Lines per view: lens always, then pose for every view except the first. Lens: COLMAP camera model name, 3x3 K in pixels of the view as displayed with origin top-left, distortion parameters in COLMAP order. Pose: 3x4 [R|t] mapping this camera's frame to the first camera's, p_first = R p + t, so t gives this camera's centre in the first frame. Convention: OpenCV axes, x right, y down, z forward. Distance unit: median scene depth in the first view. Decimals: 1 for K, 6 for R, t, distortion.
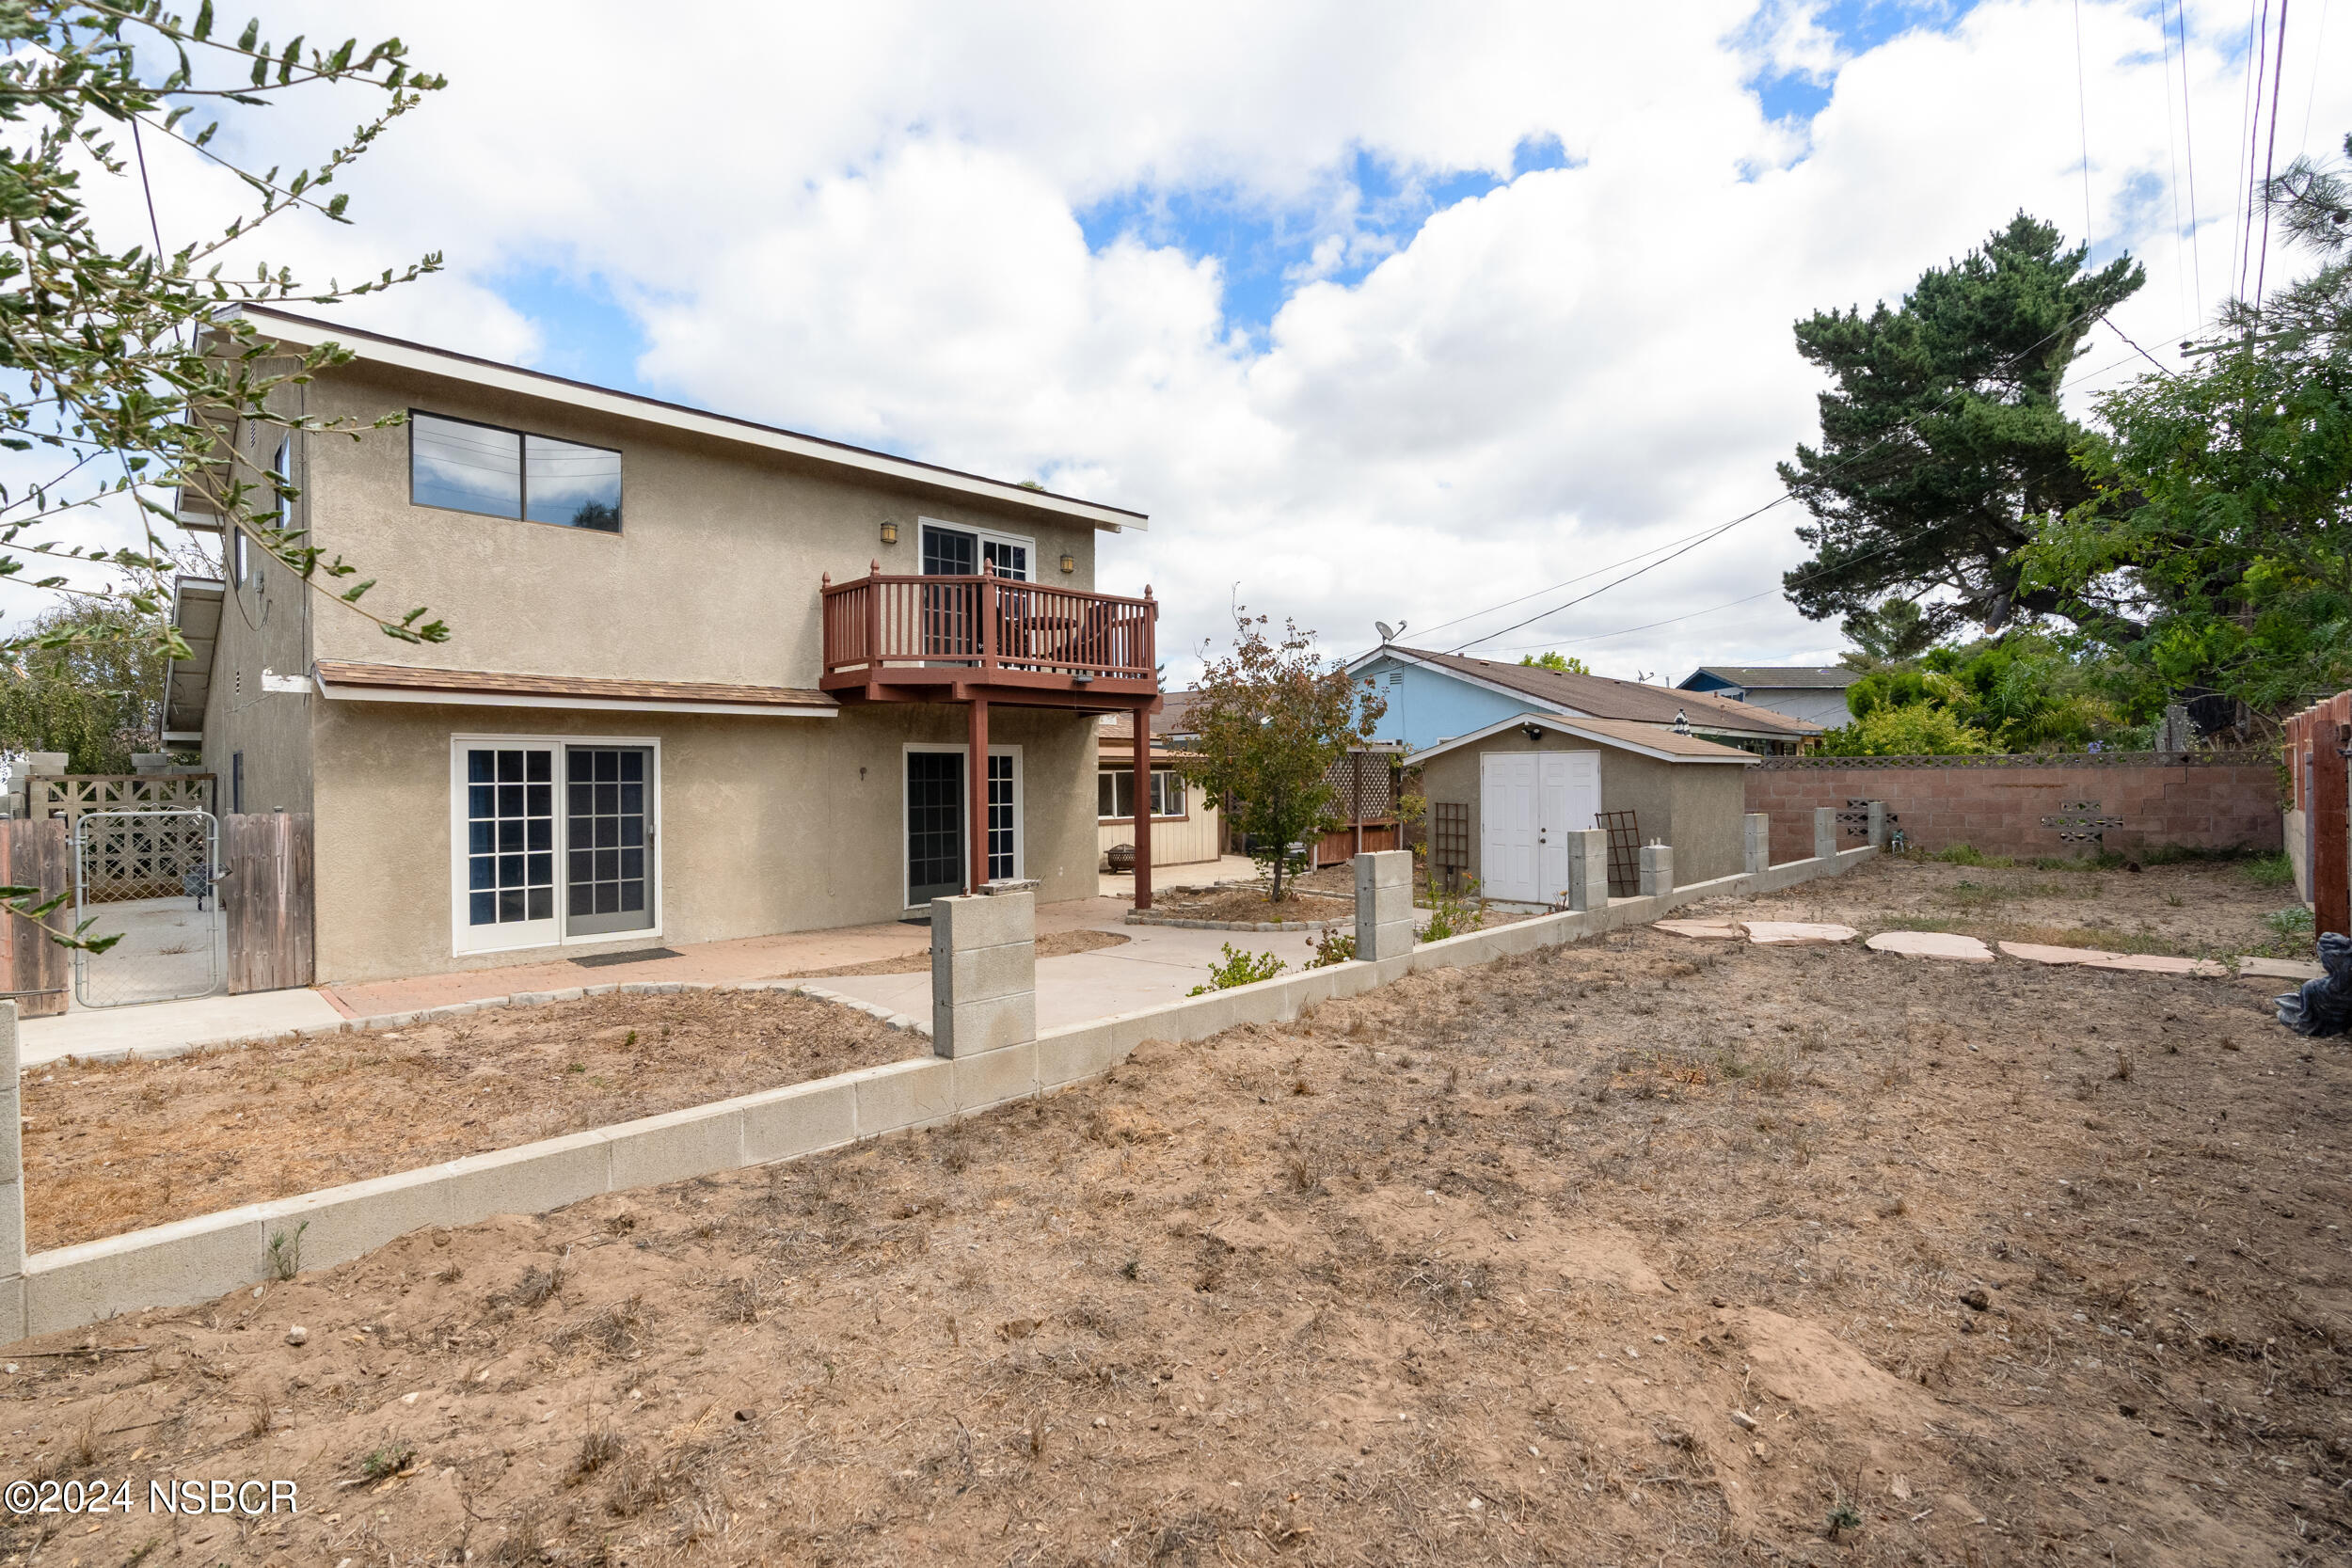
lens RADIAL K [[1075.8, 0, 1176.0], [0, 1075.8, 784.0], [0, 0, 1]] dist [-0.016638, 0.011838]
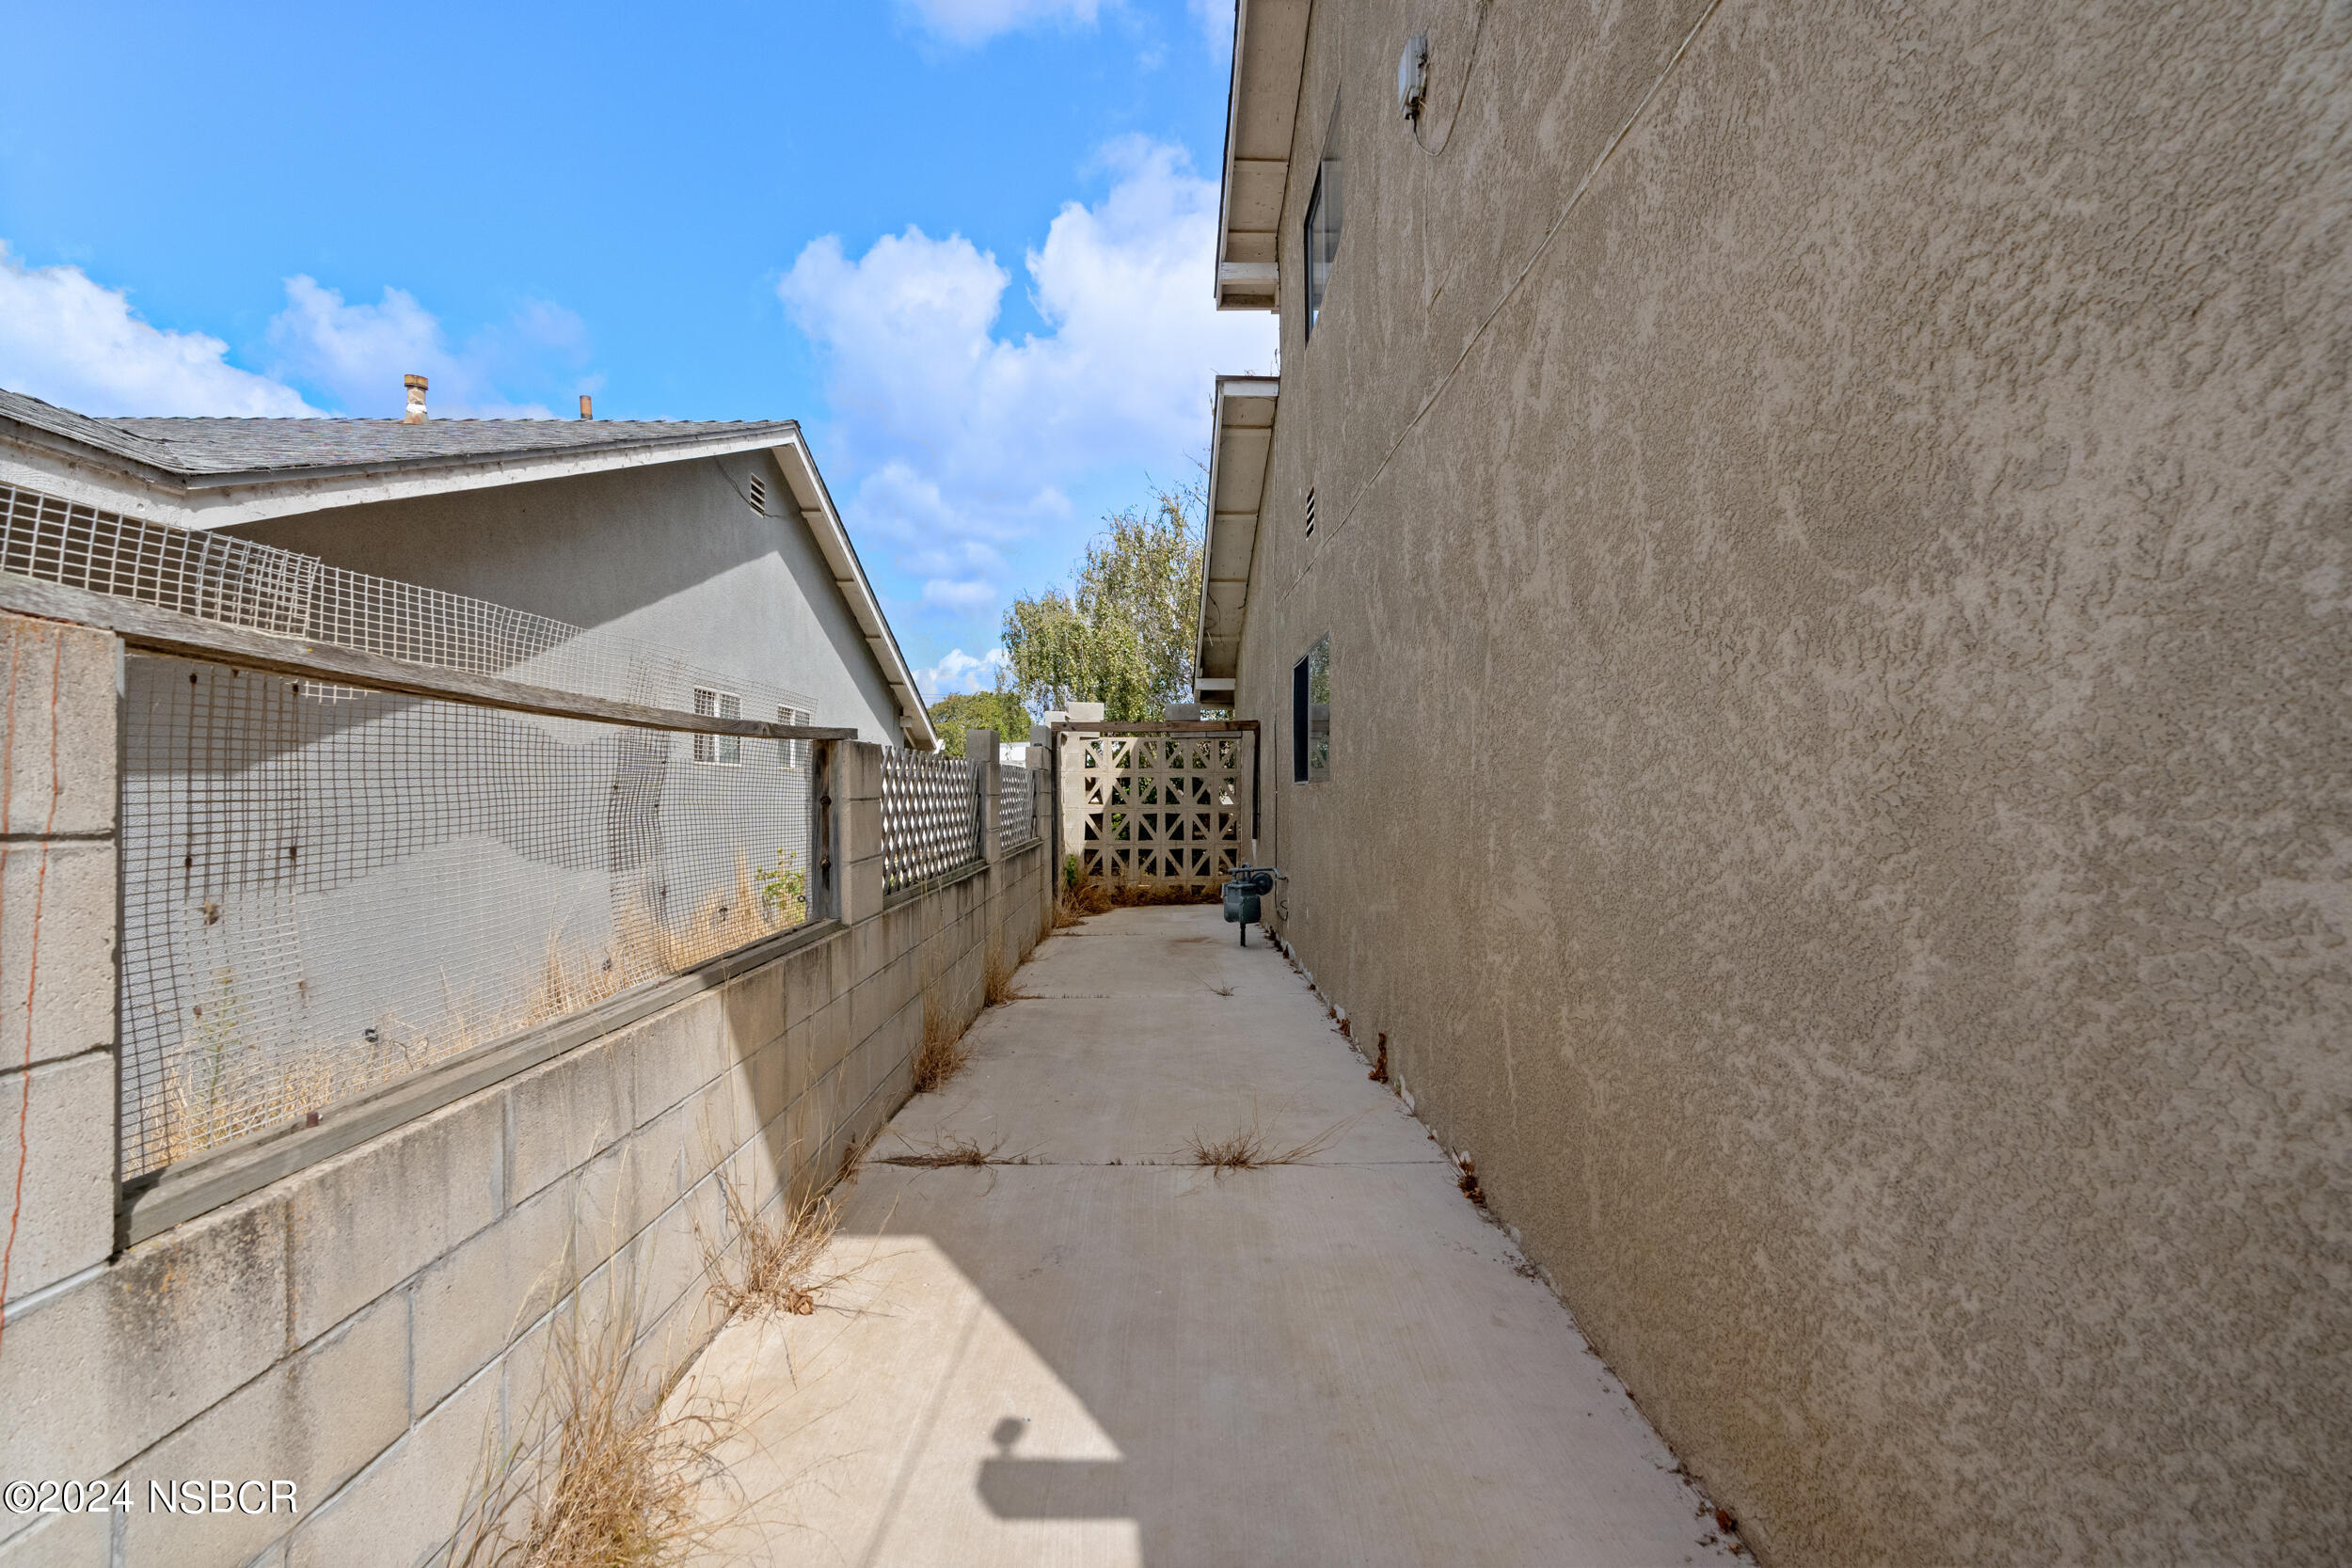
lens RADIAL K [[1075.8, 0, 1176.0], [0, 1075.8, 784.0], [0, 0, 1]] dist [-0.016638, 0.011838]
pose [[0.715953, 0.003513, -0.698140, -0.386589], [-0.009985, 0.999937, -0.005208, 0.025165], [0.698077, 0.010700, 0.715943, 0.404923]]
